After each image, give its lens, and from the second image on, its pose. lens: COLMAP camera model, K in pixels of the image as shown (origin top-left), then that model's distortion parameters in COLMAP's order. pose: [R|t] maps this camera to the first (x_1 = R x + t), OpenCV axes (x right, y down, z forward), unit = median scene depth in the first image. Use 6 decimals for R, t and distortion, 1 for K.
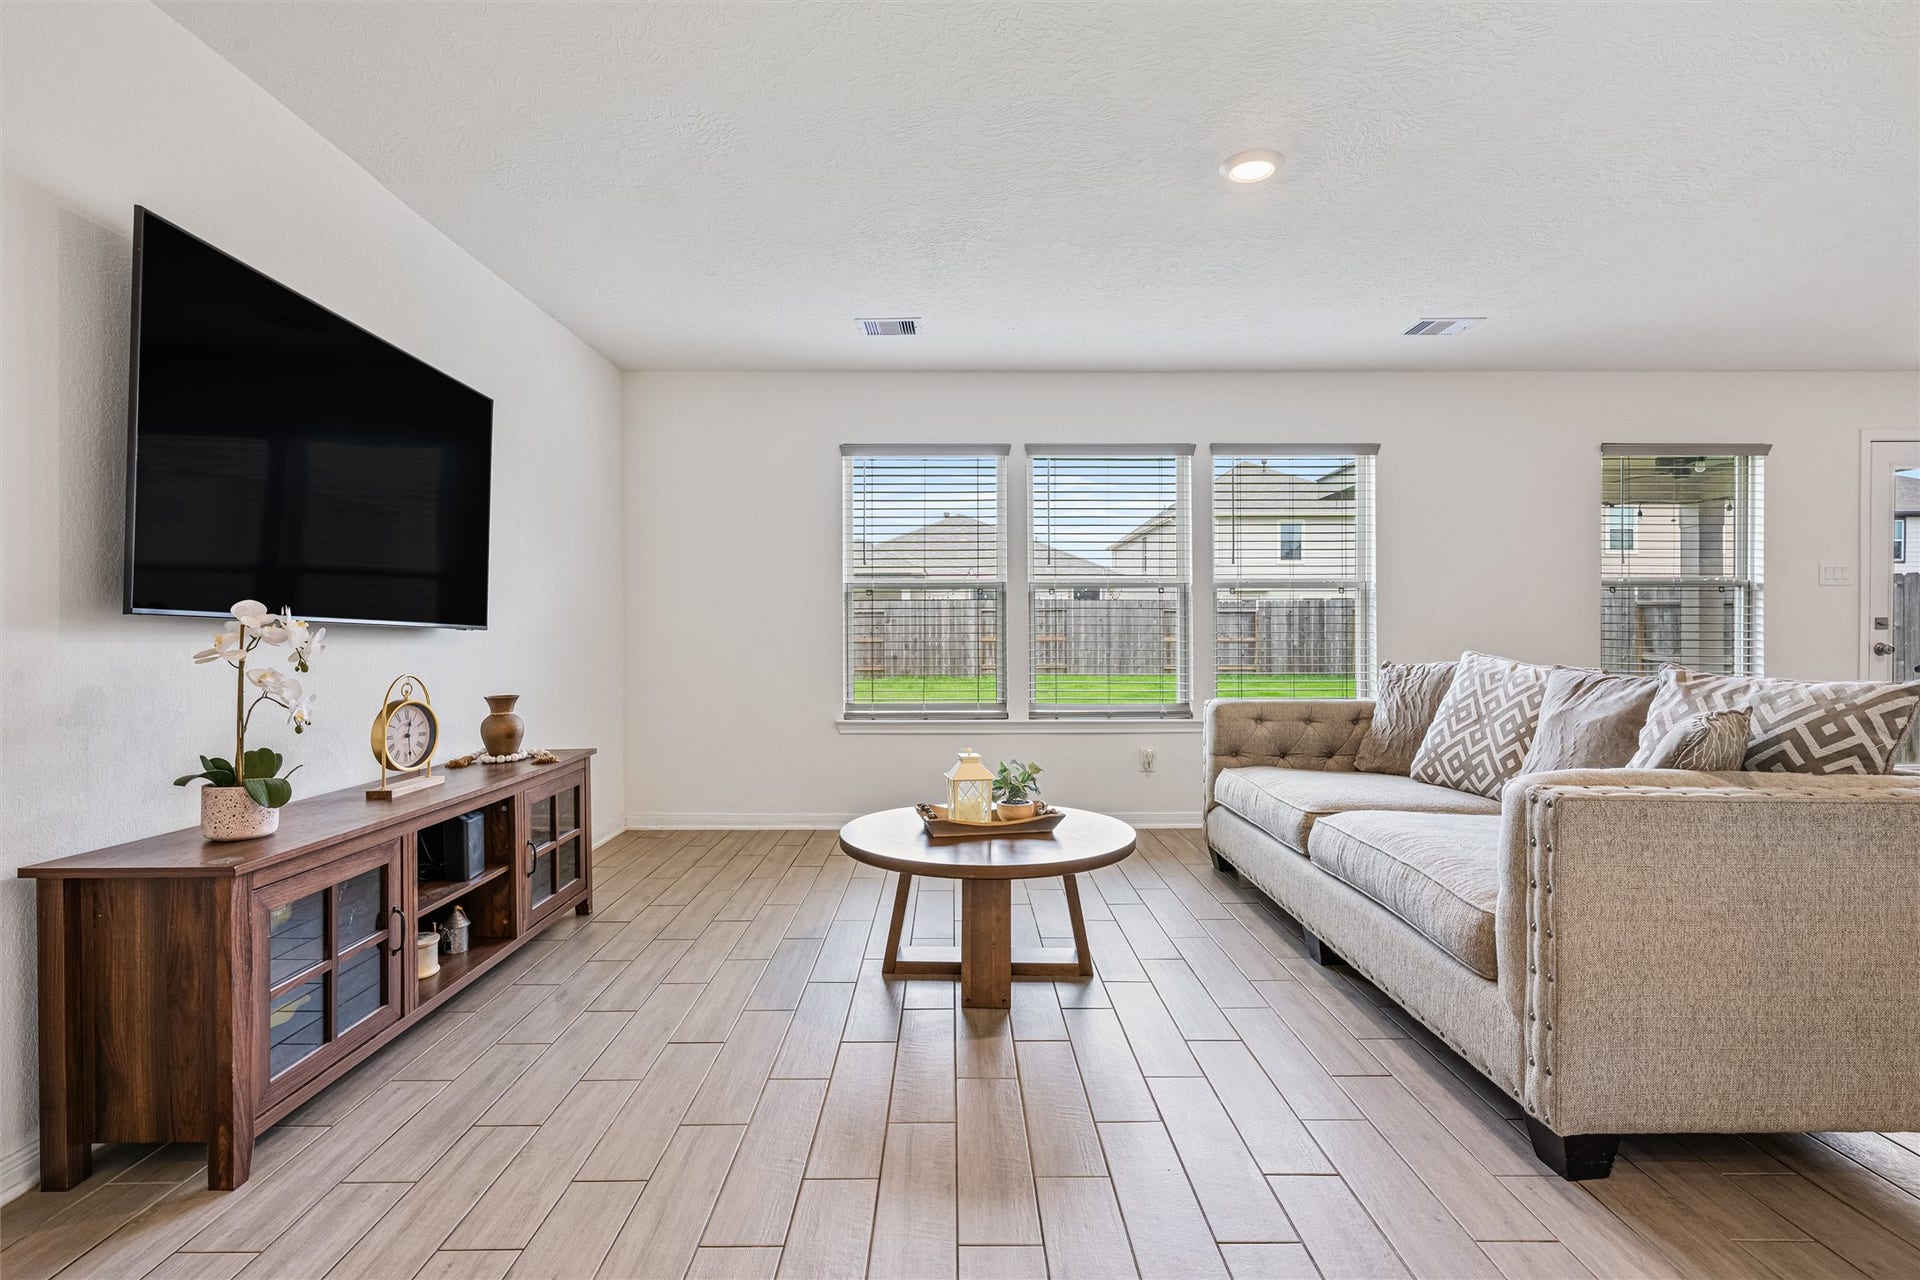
lens RADIAL K [[922.4, 0, 954.4], [0, 922.4, 638.4], [0, 0, 1]] dist [0.000293, 0.000770]
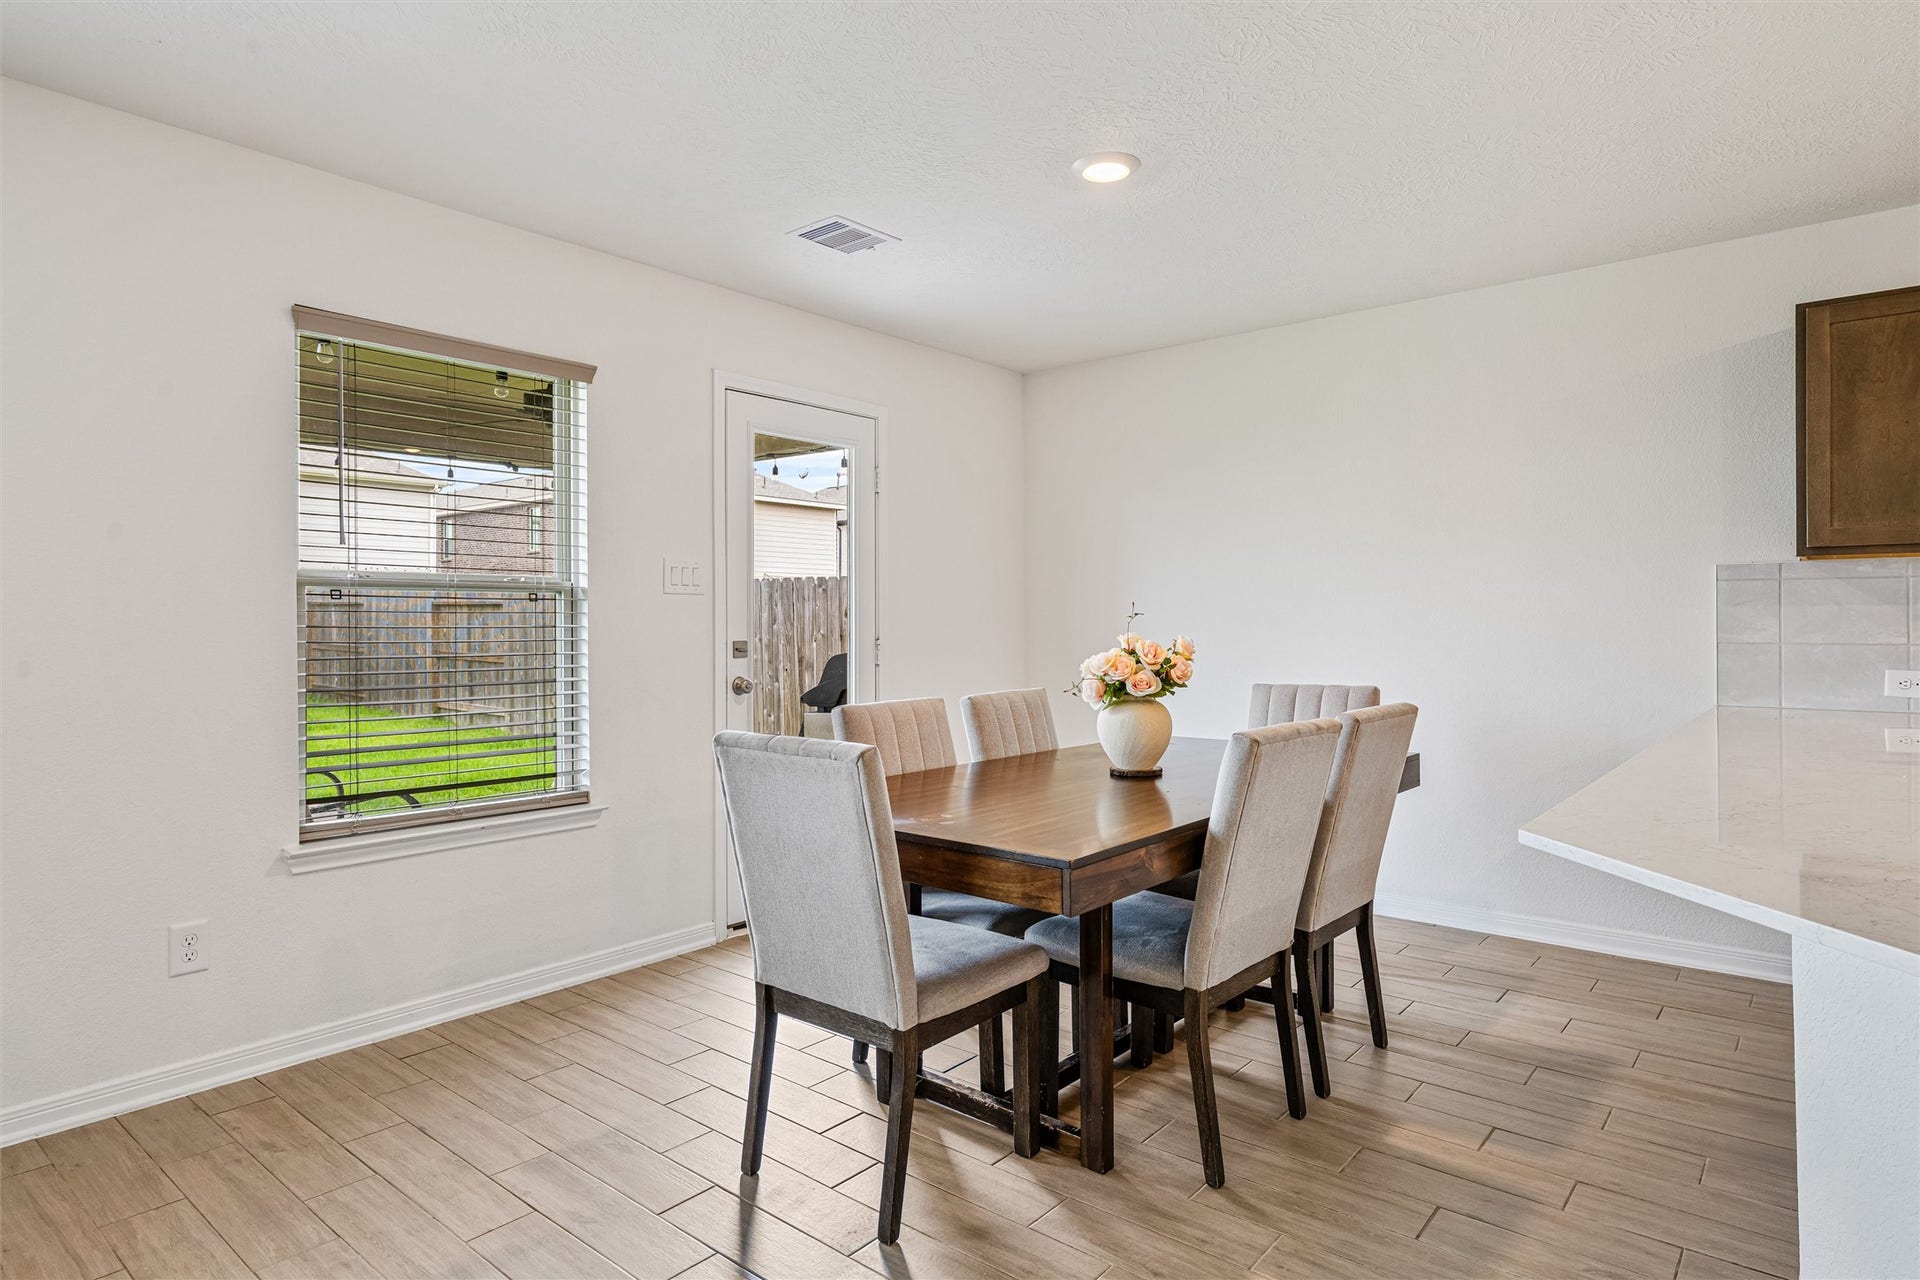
lens RADIAL K [[1067.3, 0, 953.1], [0, 1067.3, 618.5], [0, 0, 1]] dist [-0.000926, 0.000488]
pose [[0.648417, 0.001397, 0.761284, 0.743854], [0.008374, 0.999925, -0.008967, -0.047118], [-0.761240, 0.012190, 0.648356, 0.529954]]
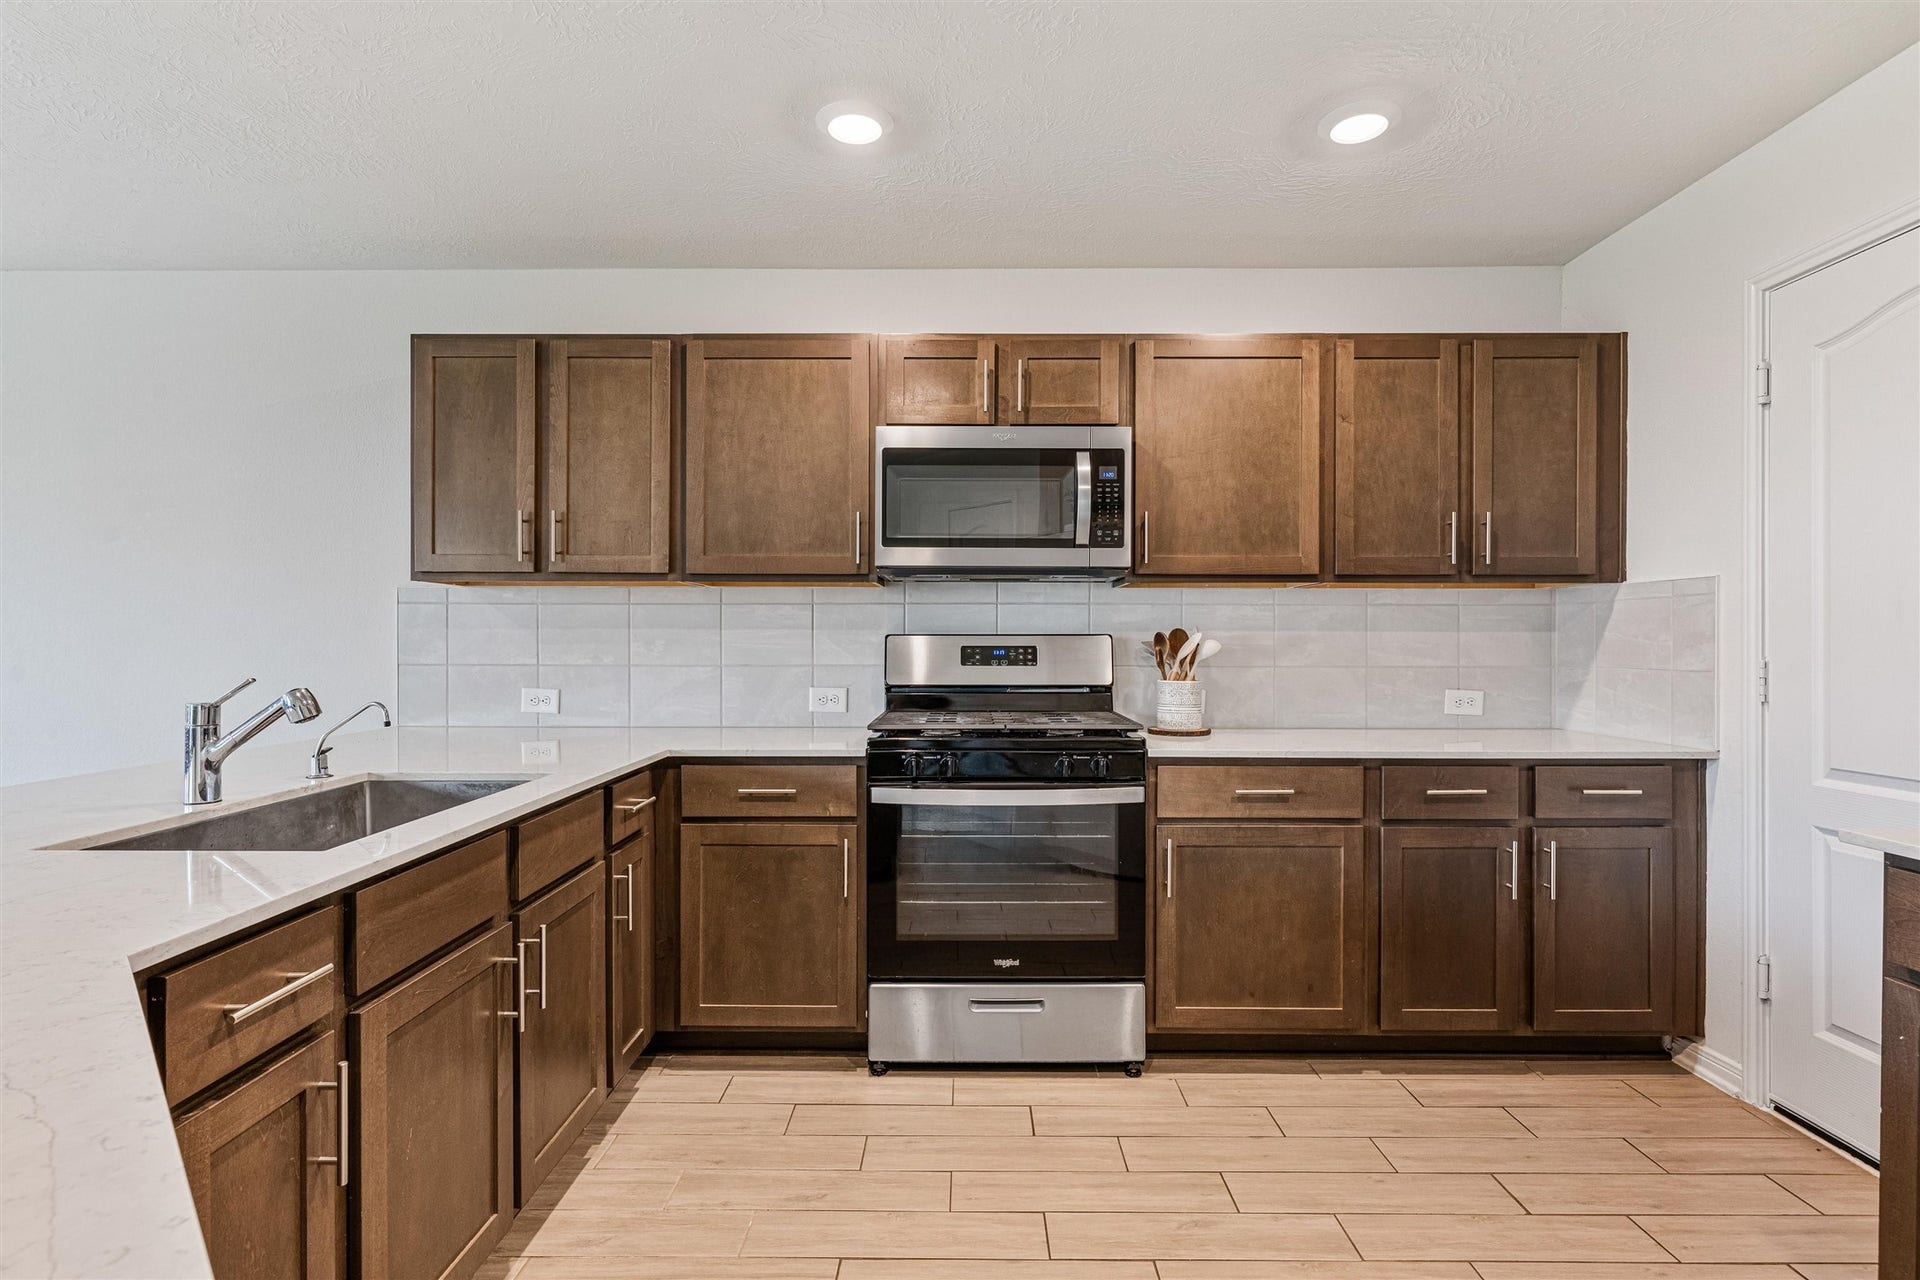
lens RADIAL K [[922.4, 0, 954.4], [0, 922.4, 638.4], [0, 0, 1]] dist [0.000293, 0.000770]
pose [[0.013526, 0.002330, 0.999906, 1.134599], [0.005449, 0.999982, -0.002404, -0.047290], [-0.999894, 0.005481, 0.013513, 0.048645]]
